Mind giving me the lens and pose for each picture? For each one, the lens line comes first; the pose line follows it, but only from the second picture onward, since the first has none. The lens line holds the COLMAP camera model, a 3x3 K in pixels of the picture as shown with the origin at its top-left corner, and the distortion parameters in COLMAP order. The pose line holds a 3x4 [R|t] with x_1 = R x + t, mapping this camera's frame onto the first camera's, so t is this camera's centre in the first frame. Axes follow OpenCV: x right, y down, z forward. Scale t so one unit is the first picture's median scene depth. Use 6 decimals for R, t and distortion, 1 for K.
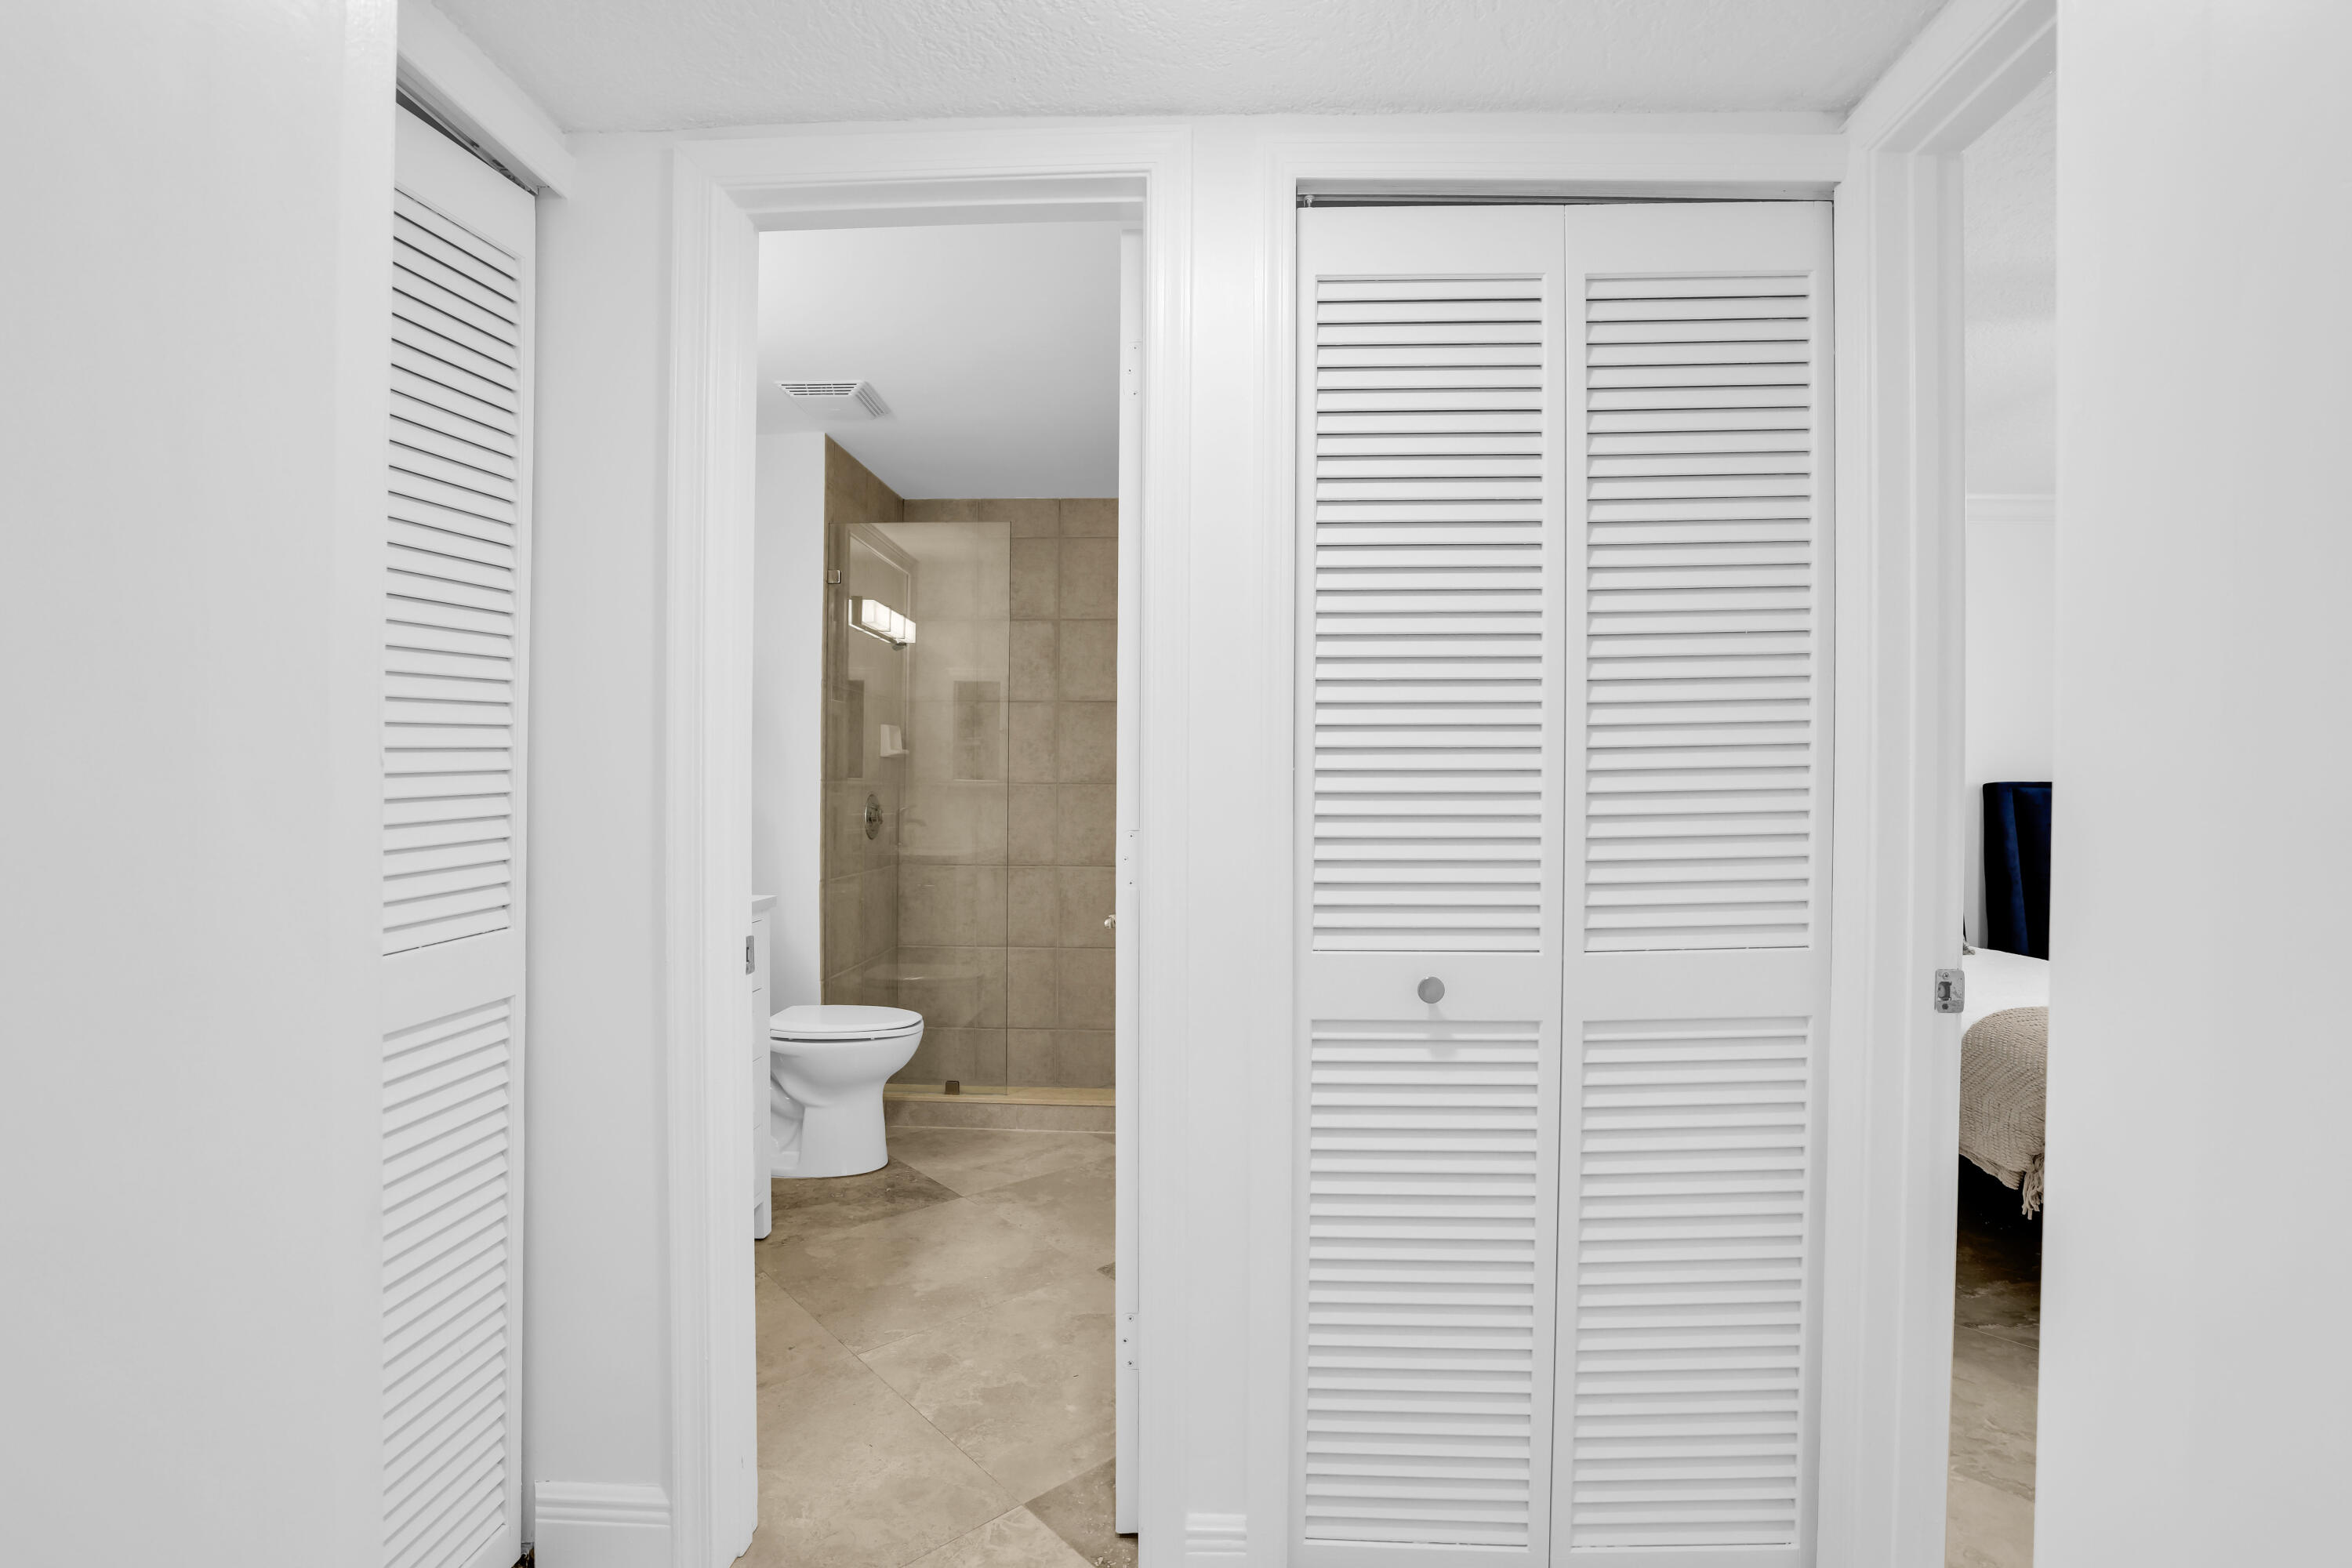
lens RADIAL K [[1028.8, 0, 1174.9], [0, 1028.8, 787.9], [0, 0, 1]] dist [-0.053919, 0.021818]
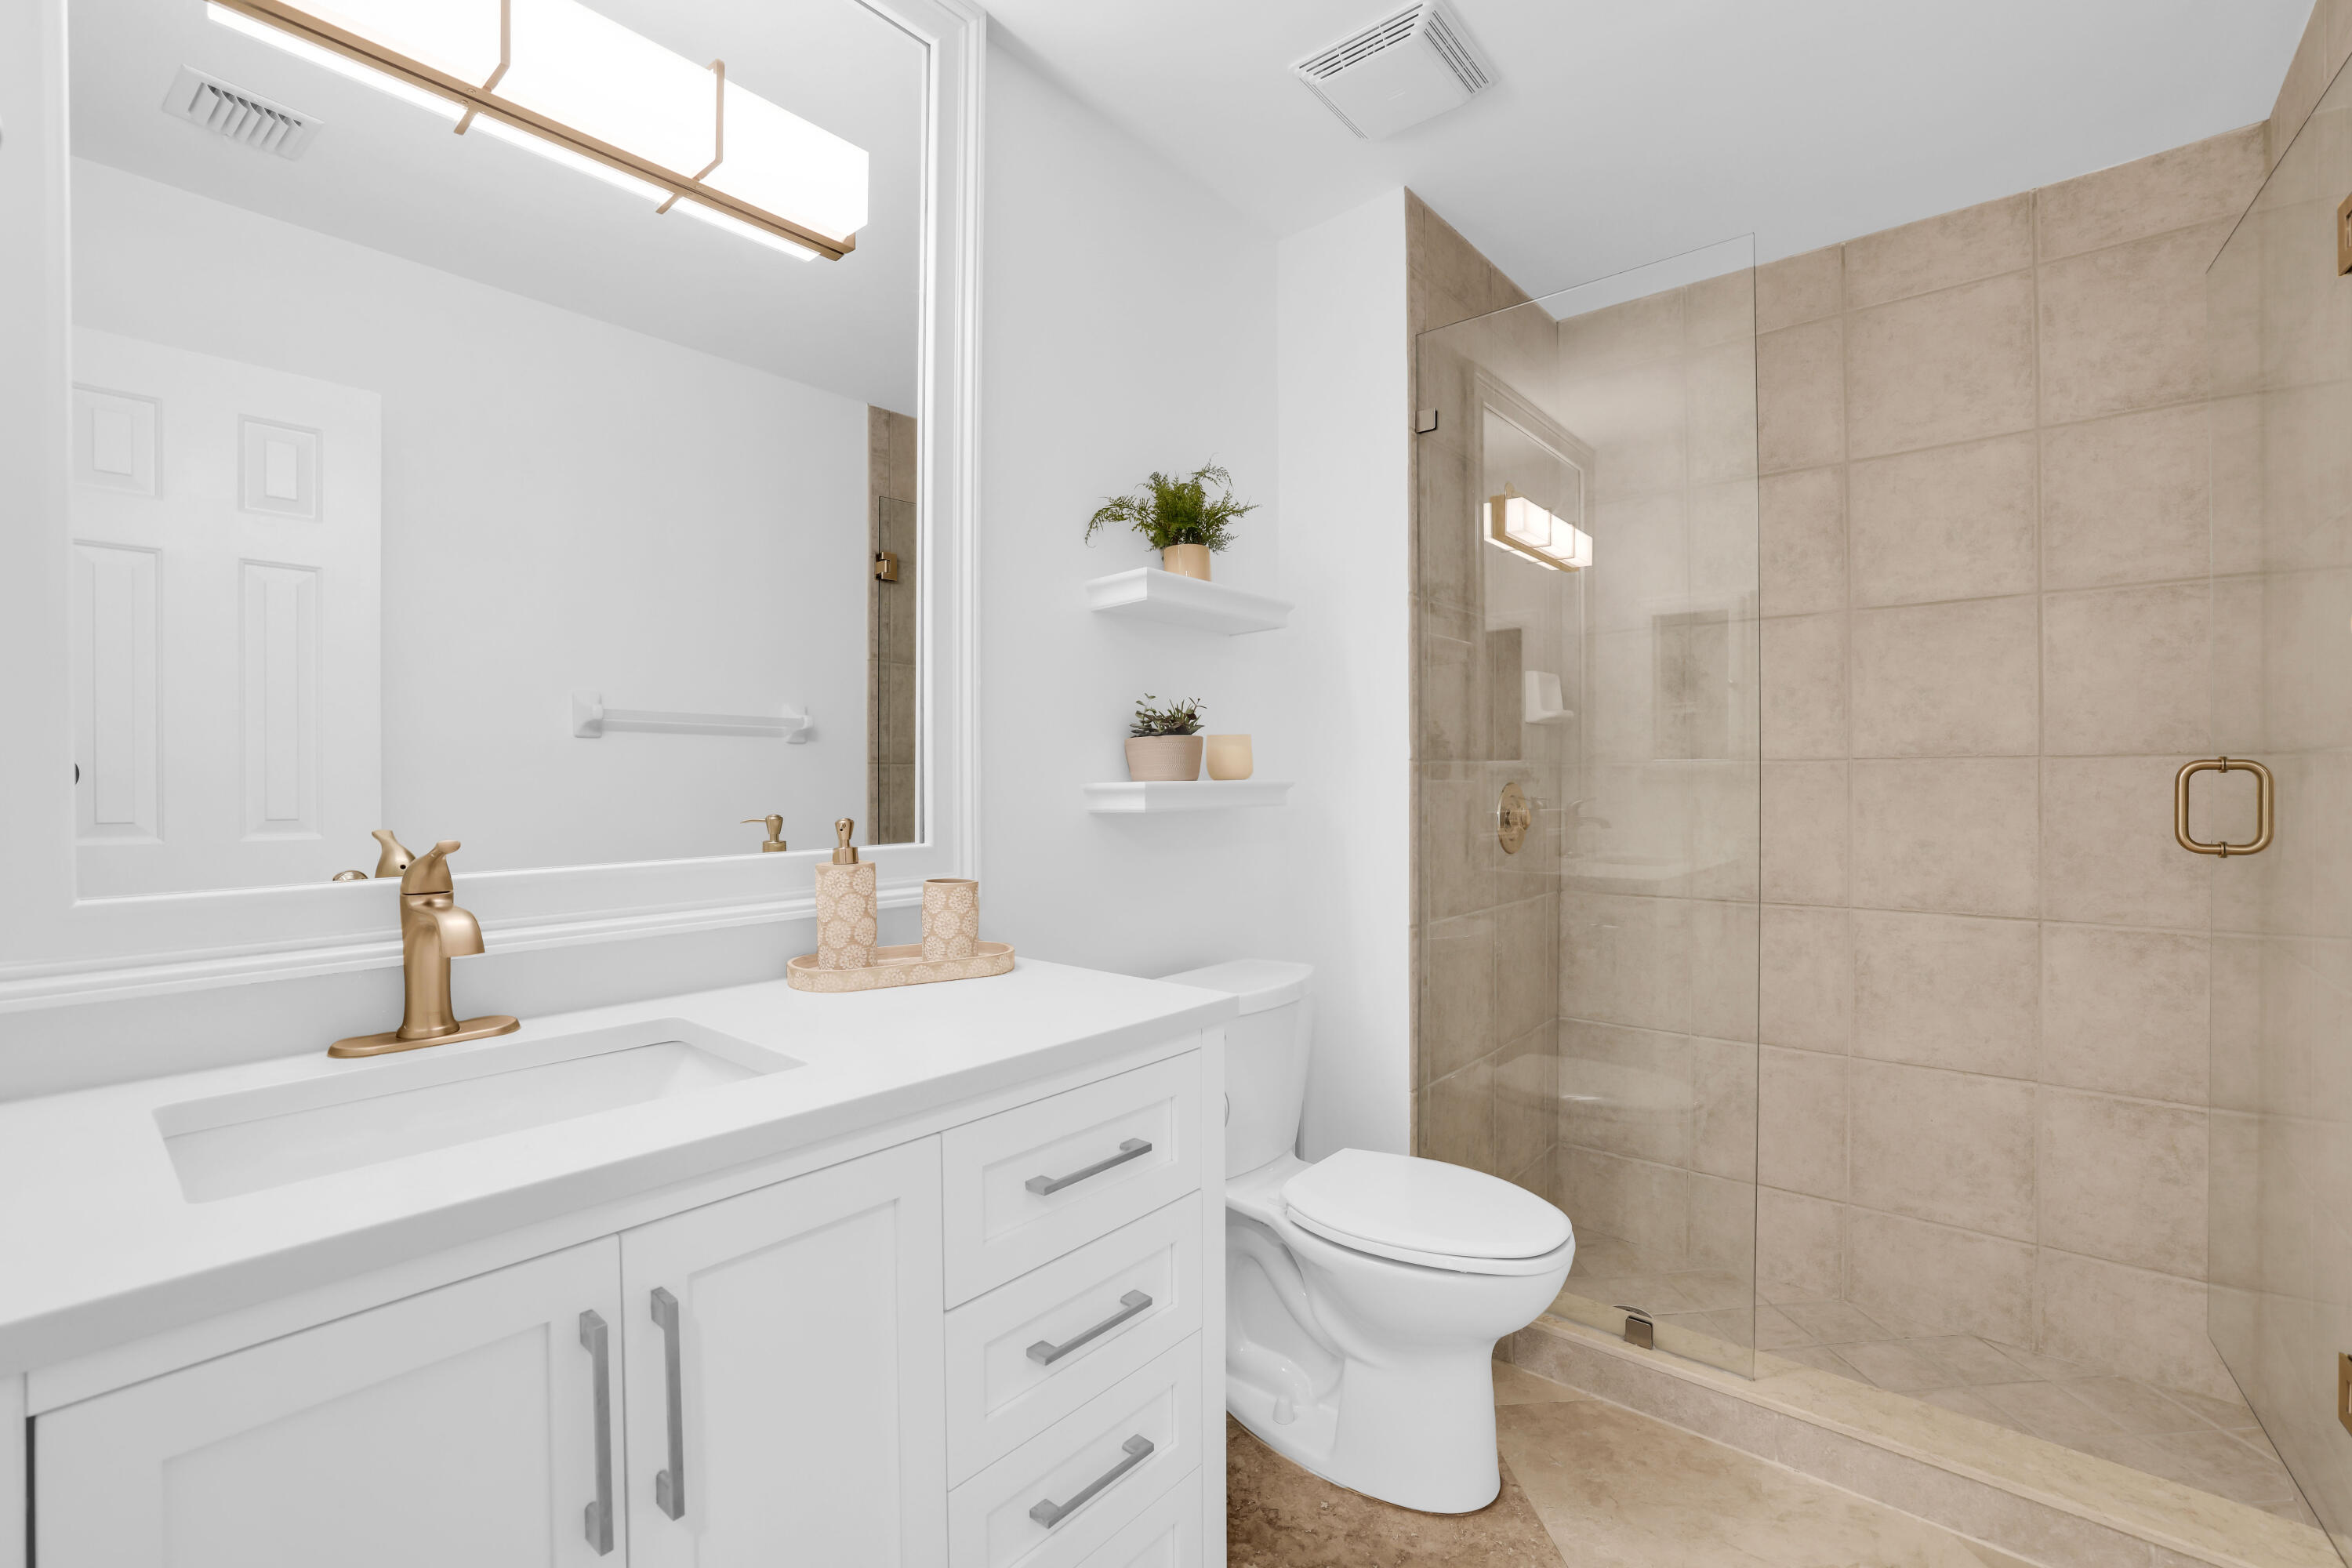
lens RADIAL K [[1028.8, 0, 1174.9], [0, 1028.8, 787.9], [0, 0, 1]] dist [-0.053919, 0.021818]
pose [[0.789886, -0.005774, -0.613227, -0.068685], [0.012002, 0.999910, 0.006045, 0.003460], [0.613137, -0.012135, 0.789884, 0.353331]]
